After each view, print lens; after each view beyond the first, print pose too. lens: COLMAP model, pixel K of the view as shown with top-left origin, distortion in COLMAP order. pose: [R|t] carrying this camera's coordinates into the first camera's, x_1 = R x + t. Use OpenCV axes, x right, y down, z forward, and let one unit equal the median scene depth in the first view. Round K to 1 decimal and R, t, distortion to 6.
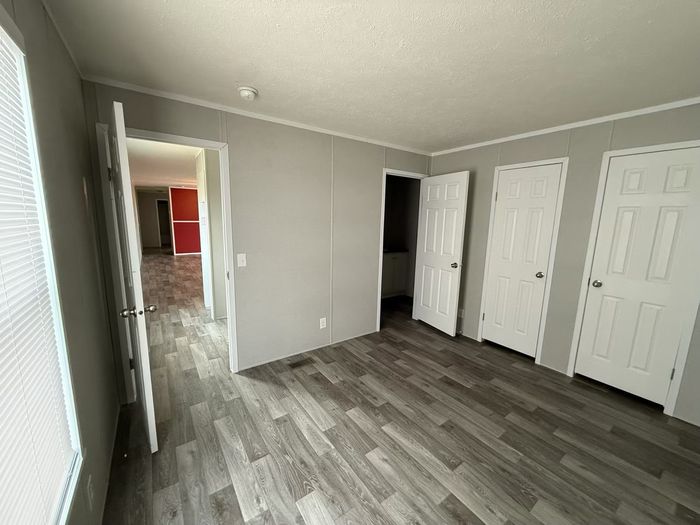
lens RADIAL K [[280.1, 0, 351.8], [0, 280.1, 260.0], [0, 0, 1]] dist [0.003596, -0.000883]
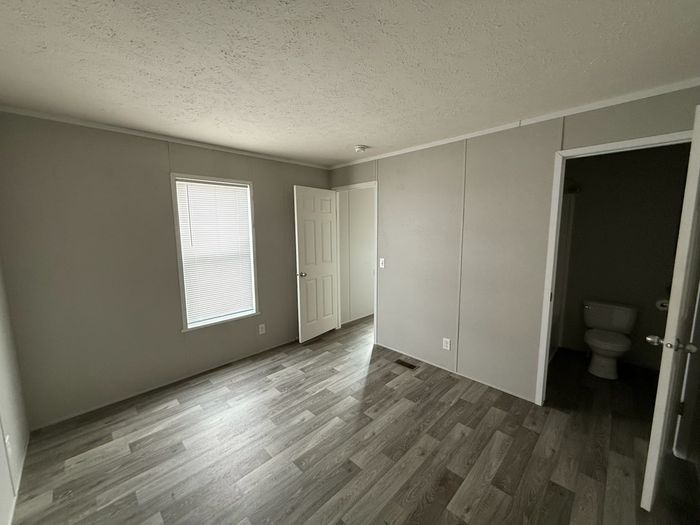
lens RADIAL K [[280.1, 0, 345.2], [0, 280.1, 262.3], [0, 0, 1]] dist [0.003596, -0.000883]
pose [[0.156100, 0.100459, -0.982619, 0.939089], [-0.140276, 0.986986, 0.078621, -0.086380], [0.977730, 0.125565, 0.168161, 0.623058]]
